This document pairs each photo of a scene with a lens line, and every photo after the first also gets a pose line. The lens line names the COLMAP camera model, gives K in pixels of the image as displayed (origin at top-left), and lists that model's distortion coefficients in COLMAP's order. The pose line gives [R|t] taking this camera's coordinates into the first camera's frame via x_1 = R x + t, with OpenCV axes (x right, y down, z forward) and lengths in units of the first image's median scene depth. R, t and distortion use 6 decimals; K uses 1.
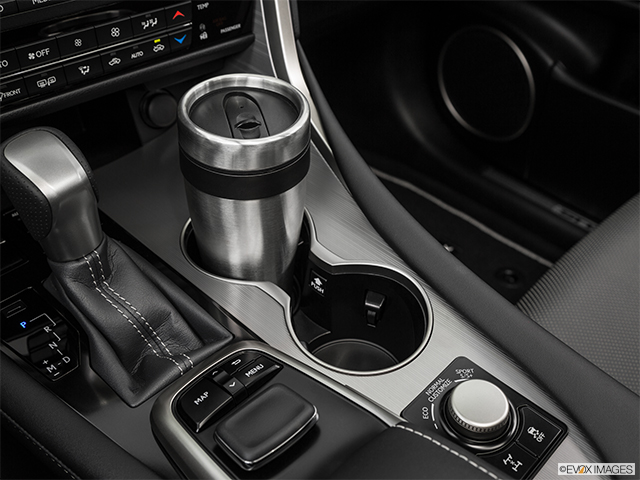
lens RADIAL K [[672.4, 0, 322.8], [0, 672.4, 241.7], [0, 0, 1]] dist [-0.025823, 0.000000]
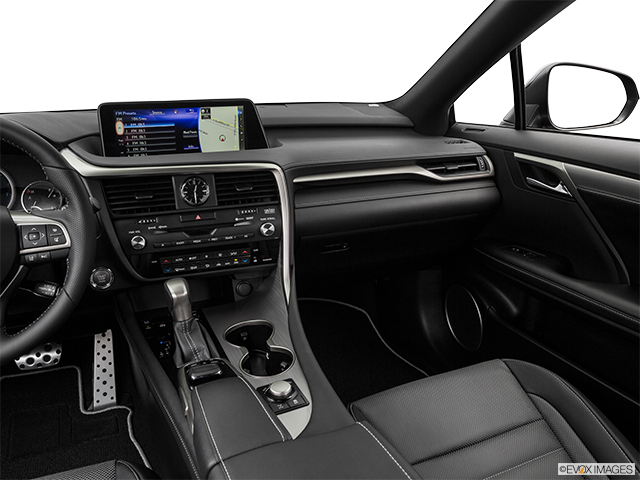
lens RADIAL K [[525.9, 0, 320.6], [0, 525.9, 235.7], [0, 0, 1]] dist [-0.096425, 0.053459]
pose [[0.928721, 0.075255, -0.363063, 0.907454], [-0.215123, 0.906893, -0.362309, 0.340502], [0.301994, 0.414587, 0.858439, -0.855031]]
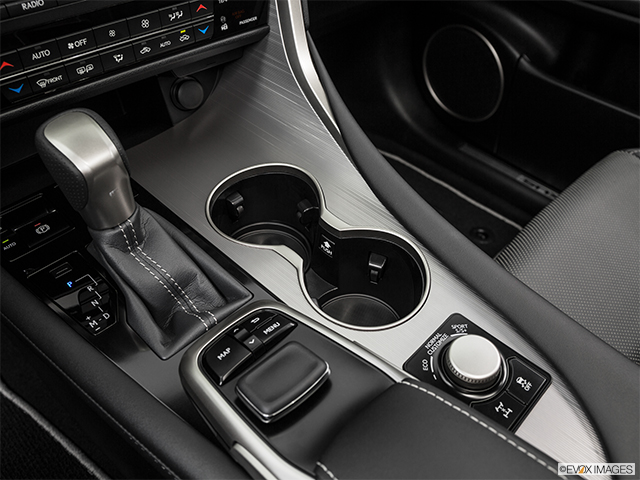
lens RADIAL K [[525.9, 0, 312.9], [0, 525.9, 236.3], [0, 0, 1]] dist [-0.096425, 0.053459]
pose [[0.999753, -0.002454, -0.022110, -0.011632], [0.003843, 0.998005, 0.063013, -0.011089], [0.021911, -0.063083, 0.997768, 0.123961]]
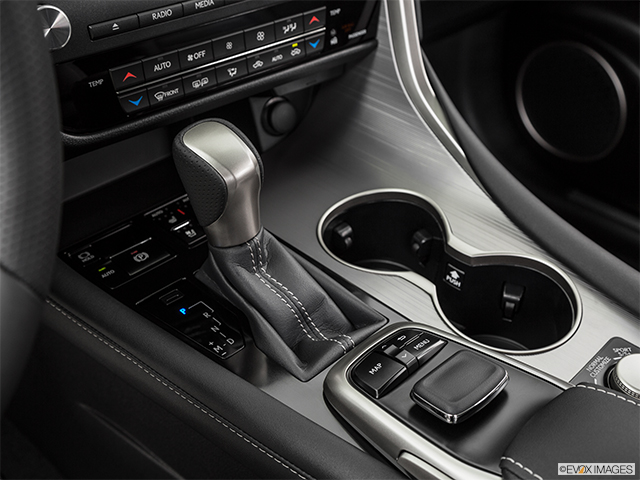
lens RADIAL K [[736.1, 0, 308.1], [0, 736.1, 246.2], [0, 0, 1]] dist [-0.017436, 0.000000]
pose [[0.998040, -0.016664, -0.060313, -0.169086], [0.012257, 0.997277, -0.072728, 0.100062], [0.061361, 0.071846, 0.995527, -0.121256]]
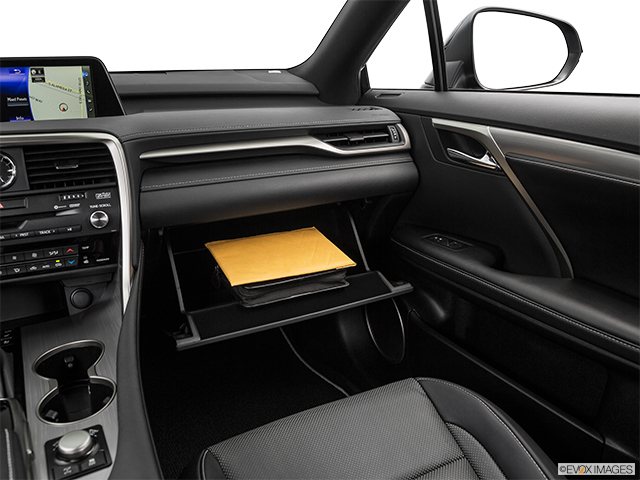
lens RADIAL K [[555.6, 0, 317.1], [0, 555.6, 235.9], [0, 0, 1]] dist [-0.091313, 0.068219]
pose [[0.954823, 0.048288, -0.293227, 1.075647], [-0.161669, 0.912327, -0.376195, 0.148026], [0.249353, 0.406605, 0.878917, -0.356889]]
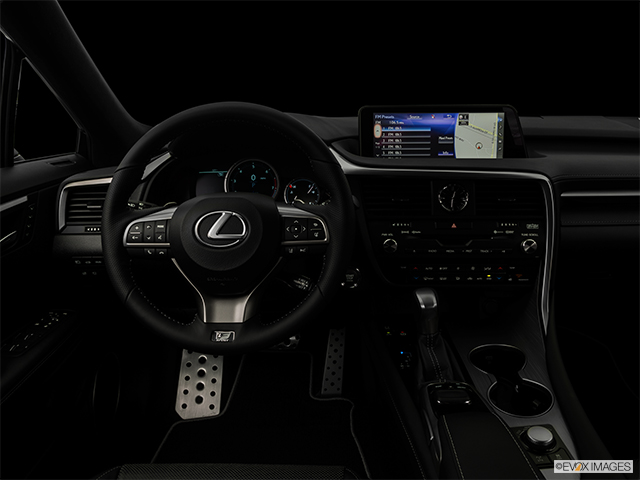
lens RADIAL K [[479.3, 0, 321.4], [0, 479.3, 234.6], [0, 0, 1]] dist [-0.129817, 0.060598]
pose [[0.684450, 0.151263, -0.713195, 0.603649], [-0.439554, 0.866069, -0.238151, 0.287358], [0.581653, 0.476491, 0.659270, -0.669794]]
